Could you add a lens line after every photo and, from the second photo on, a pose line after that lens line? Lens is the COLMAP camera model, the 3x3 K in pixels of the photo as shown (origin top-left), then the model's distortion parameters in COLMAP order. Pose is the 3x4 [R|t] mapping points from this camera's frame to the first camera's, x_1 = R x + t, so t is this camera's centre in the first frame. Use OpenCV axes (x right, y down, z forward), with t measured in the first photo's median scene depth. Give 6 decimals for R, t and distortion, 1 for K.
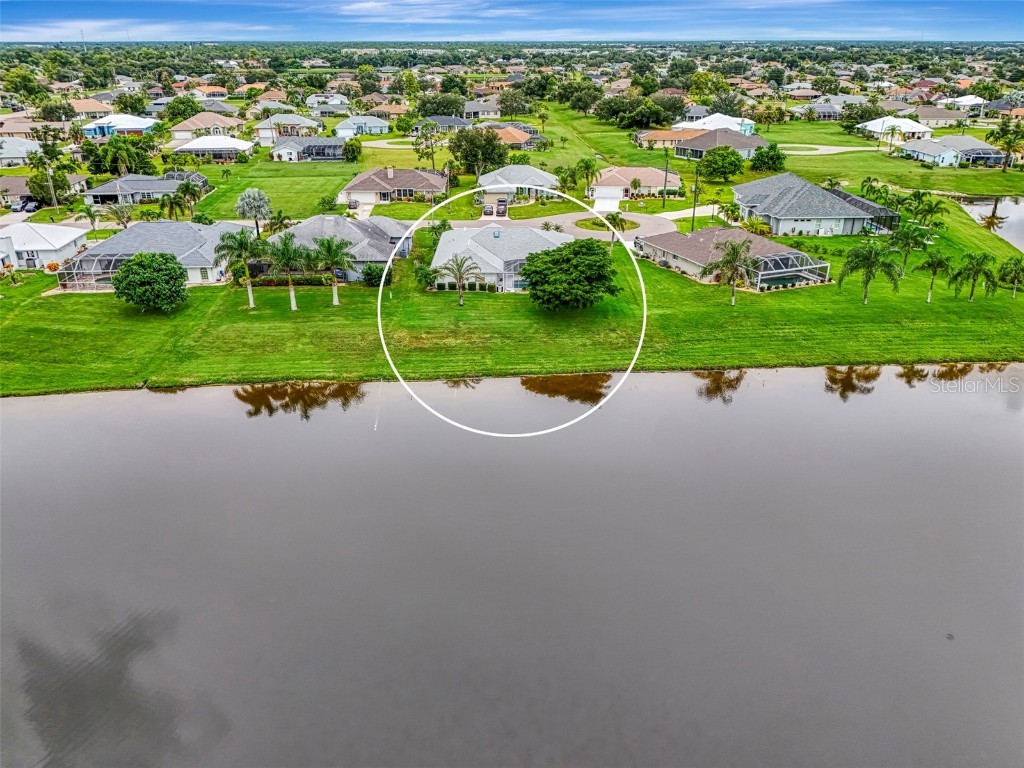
lens RADIAL K [[749.0, 0, 515.2], [0, 749.0, 396.1], [0, 0, 1]] dist [0.070237, -0.095229]
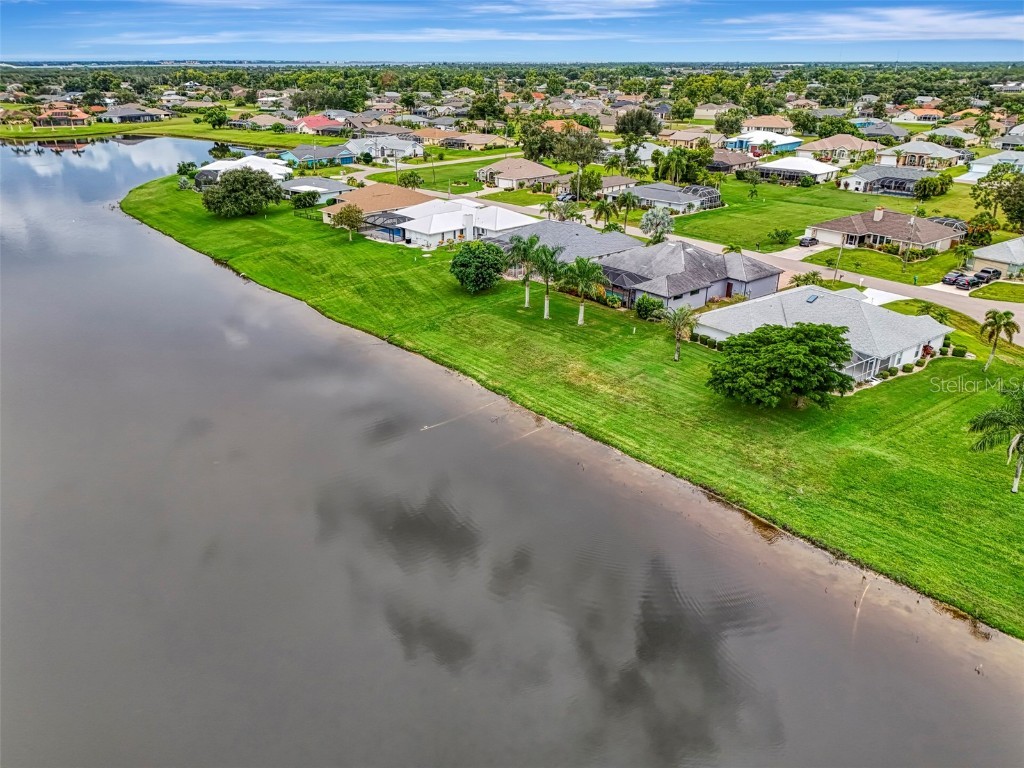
lens RADIAL K [[743.1, 0, 483.8], [0, 743.1, 402.5], [0, 0, 1]] dist [0.047963, -0.059660]
pose [[0.570244, 0.335664, -0.749768, 0.362709], [-0.343697, 0.926472, 0.153370, -0.102738], [0.746119, 0.170235, 0.643682, 0.221573]]
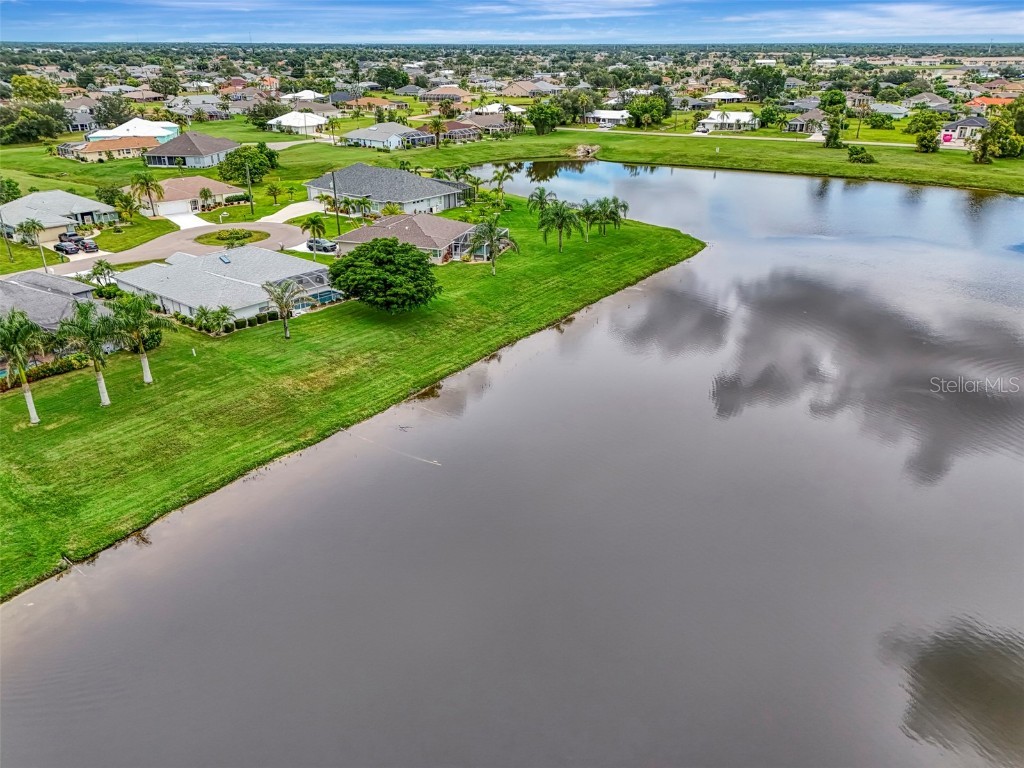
lens RADIAL K [[791.9, 0, 492.6], [0, 791.9, 360.7], [0, 0, 1]] dist [0.021375, -0.006001]
pose [[0.652216, -0.281920, 0.703658, -0.442841], [0.321974, 0.943401, 0.079538, -0.072647], [-0.686255, 0.174684, 0.706073, 0.153926]]
